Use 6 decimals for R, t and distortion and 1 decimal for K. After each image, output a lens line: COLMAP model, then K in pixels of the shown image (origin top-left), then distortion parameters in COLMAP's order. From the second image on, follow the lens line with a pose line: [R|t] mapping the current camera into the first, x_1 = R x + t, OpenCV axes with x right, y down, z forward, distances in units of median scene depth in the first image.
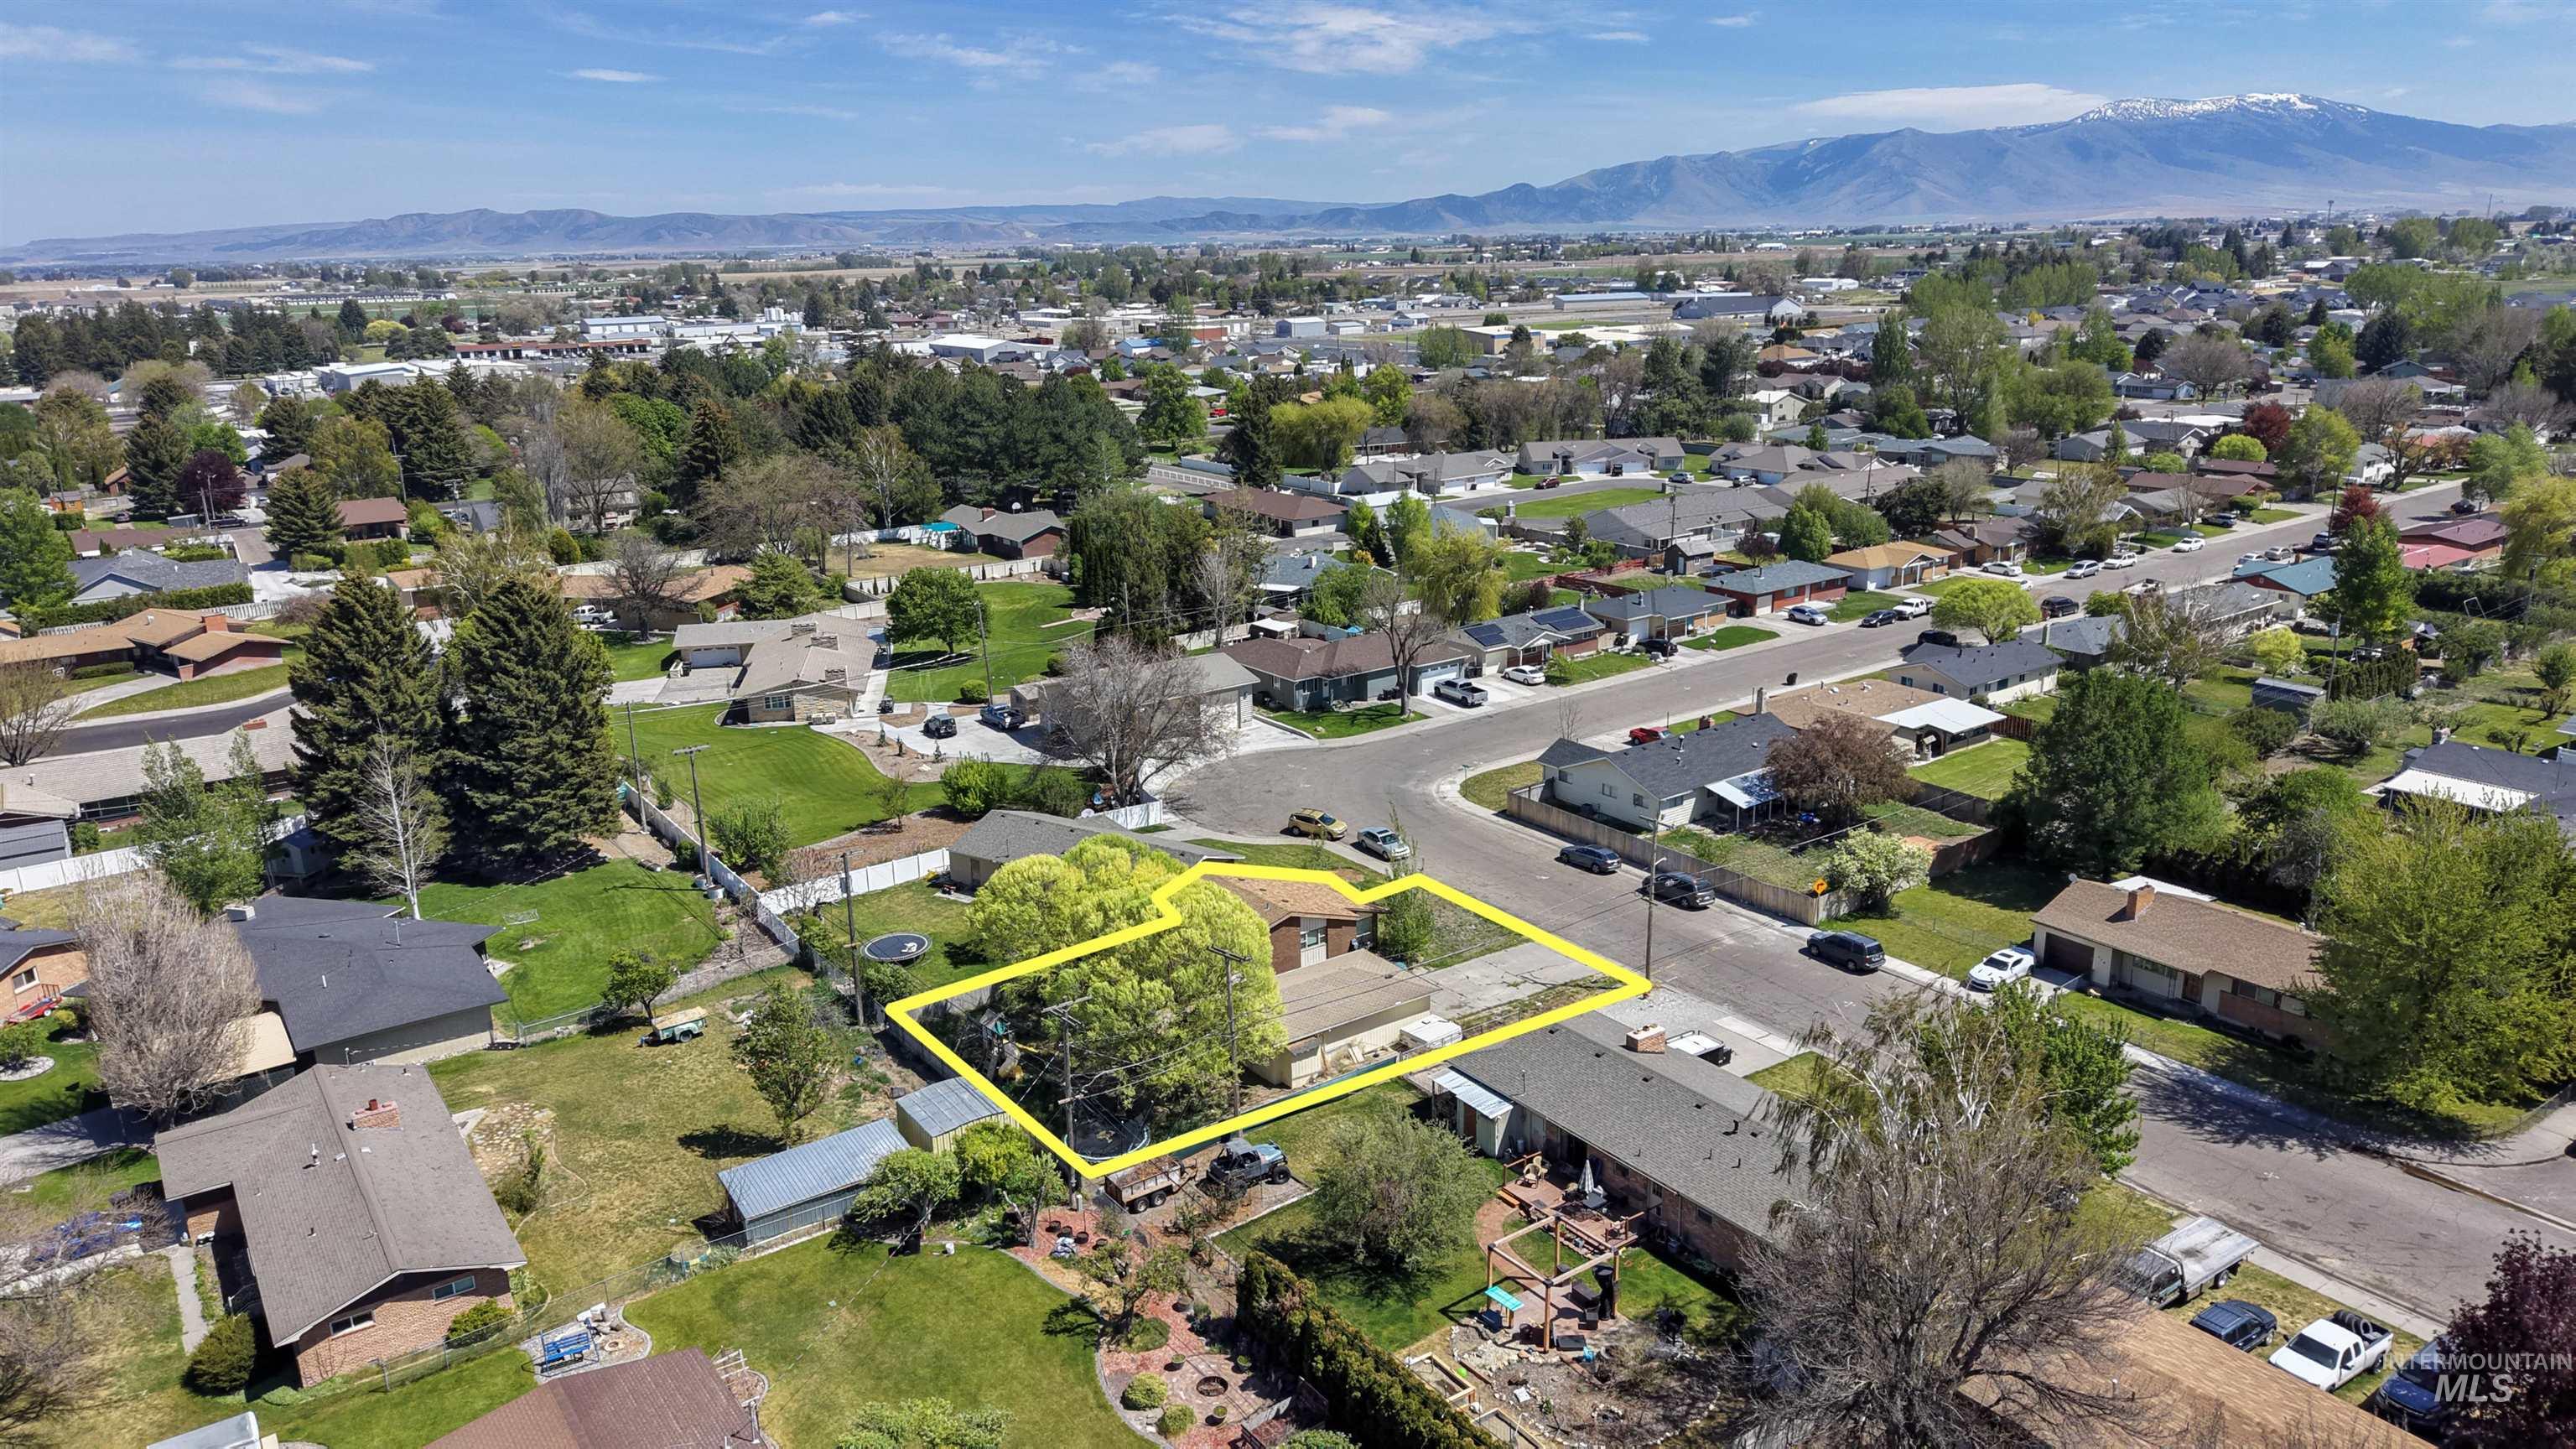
lens RADIAL K [[1745.4, 0, 1288.0], [0, 1745.4, 724.5], [0, 0, 1]] dist [0.053469, -0.063989]
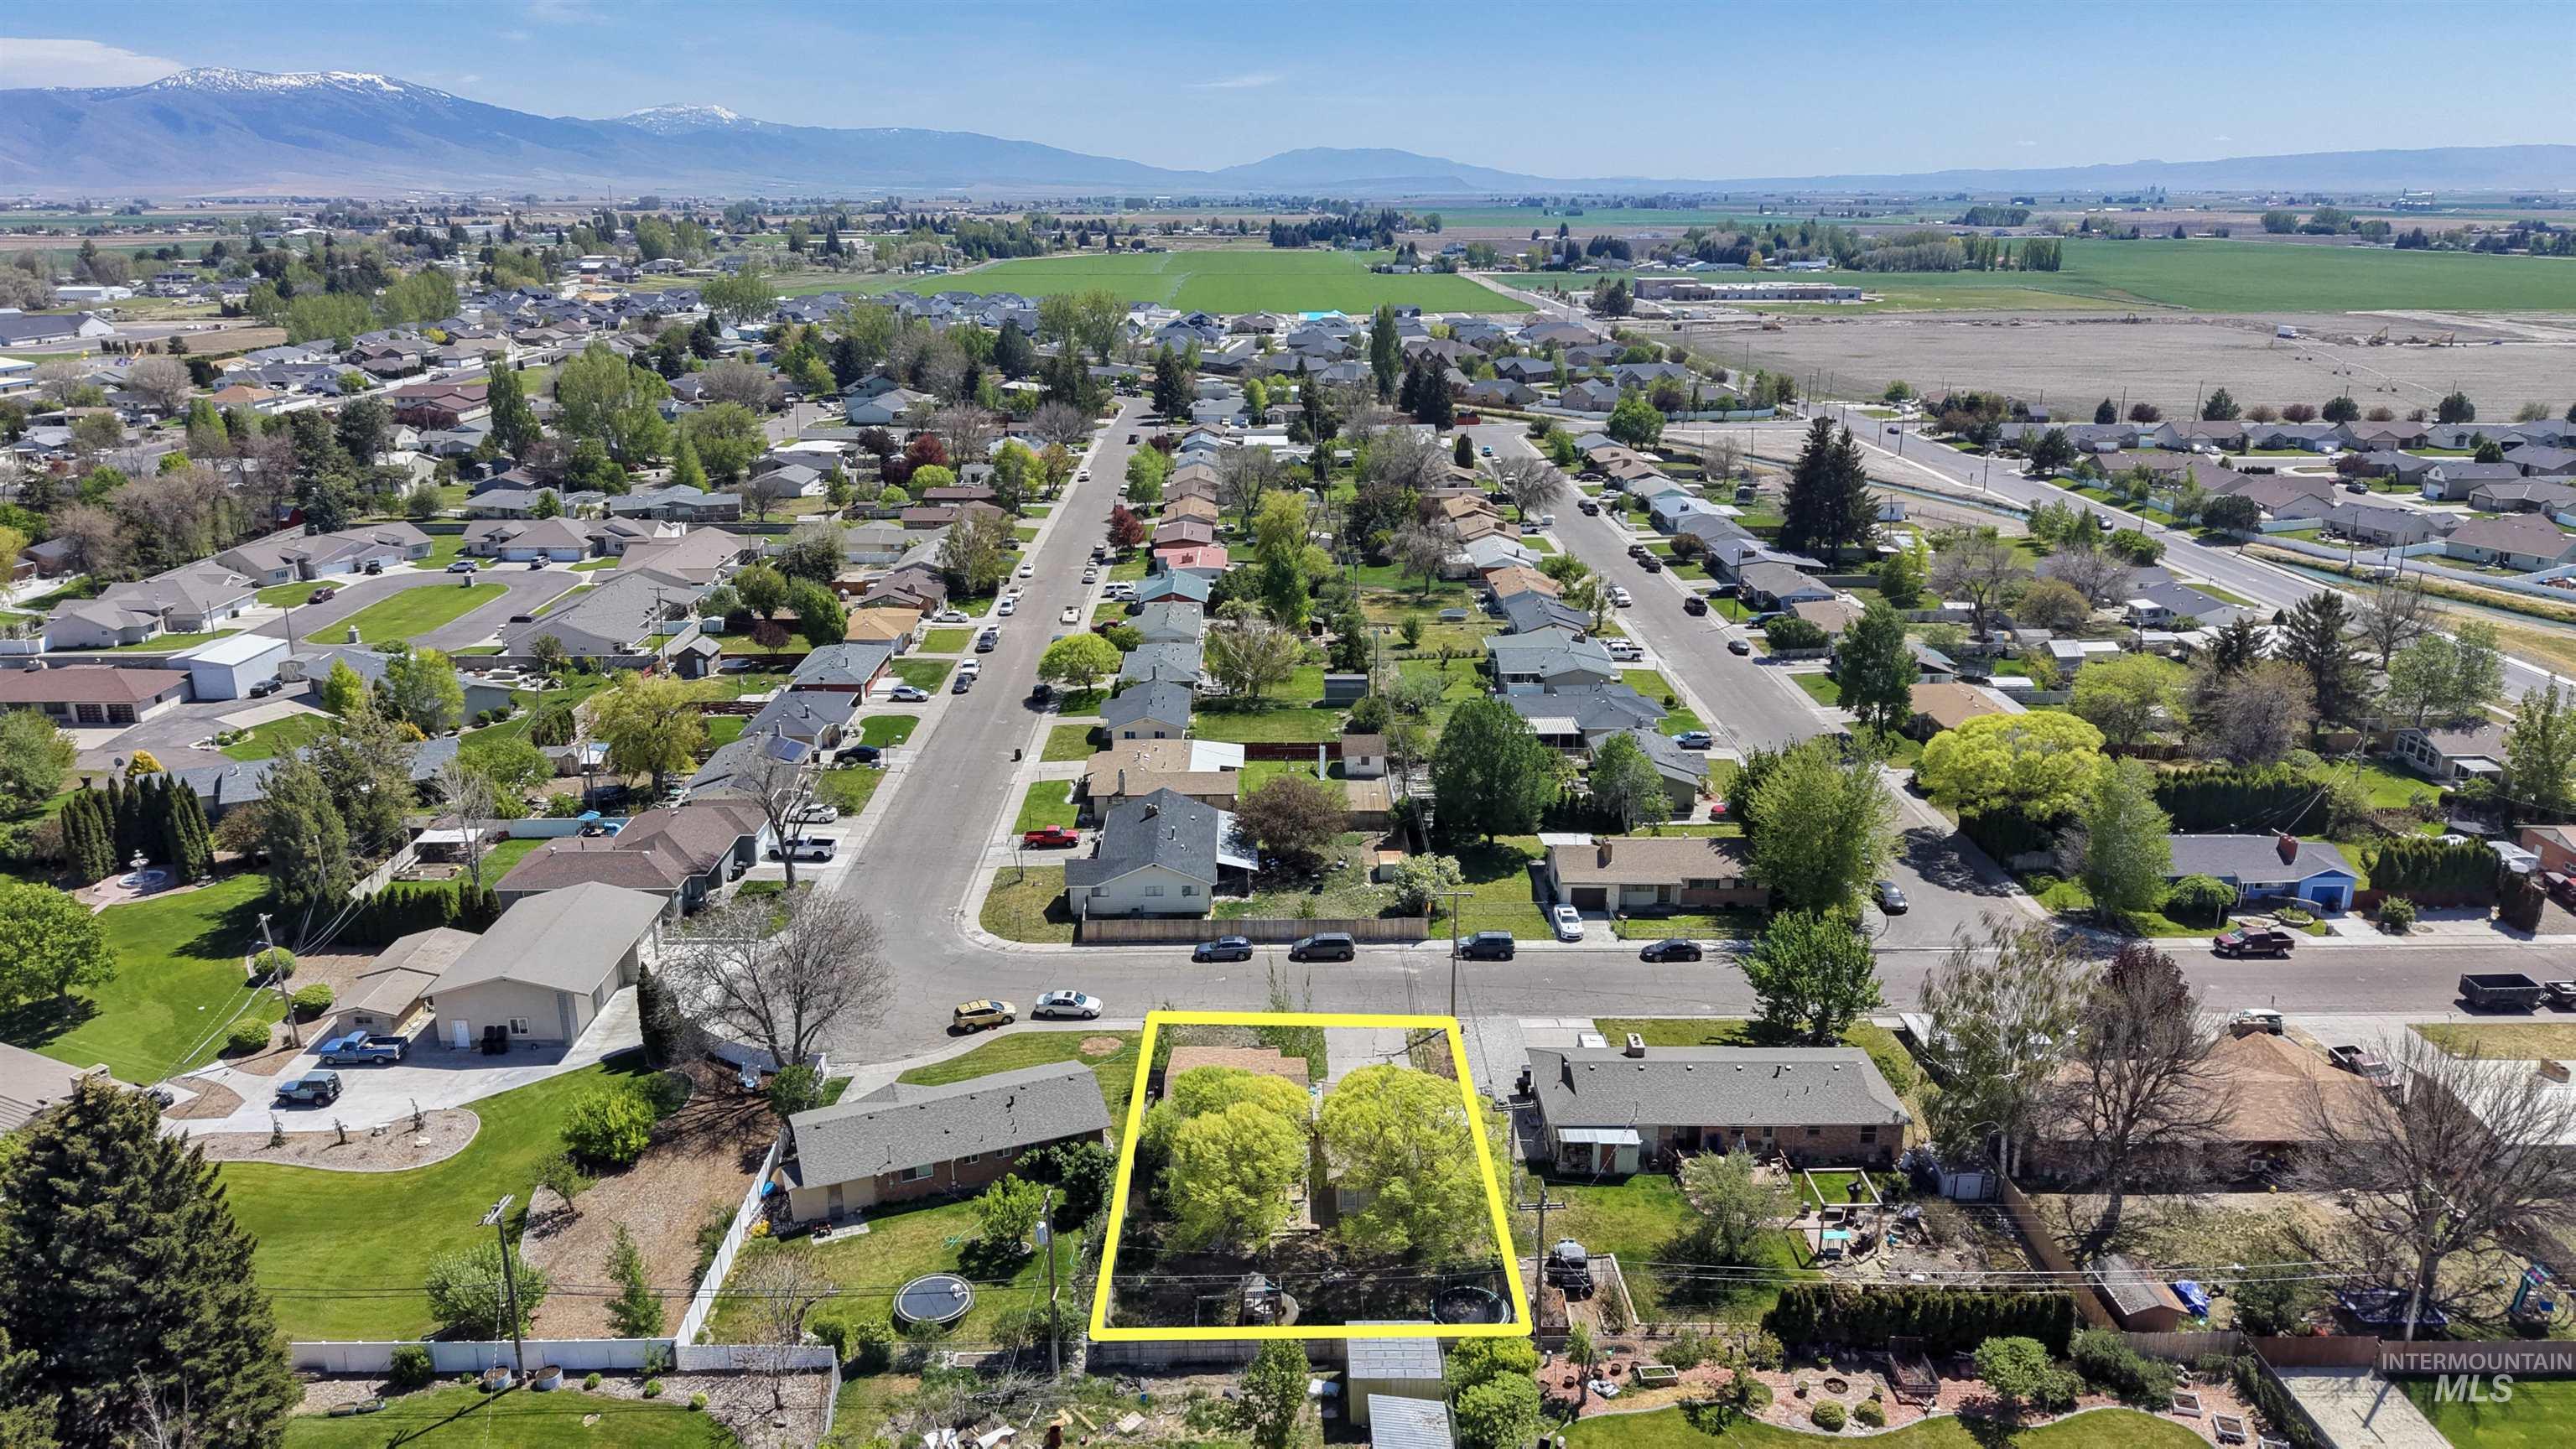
lens RADIAL K [[1745.4, 0, 1288.0], [0, 1745.4, 724.5], [0, 0, 1]] dist [0.053469, -0.063989]
pose [[0.556326, -0.221886, 0.800792, -0.635238], [0.207619, 0.970242, 0.124600, -0.185687], [-0.804609, 0.096941, 0.585839, 0.263120]]
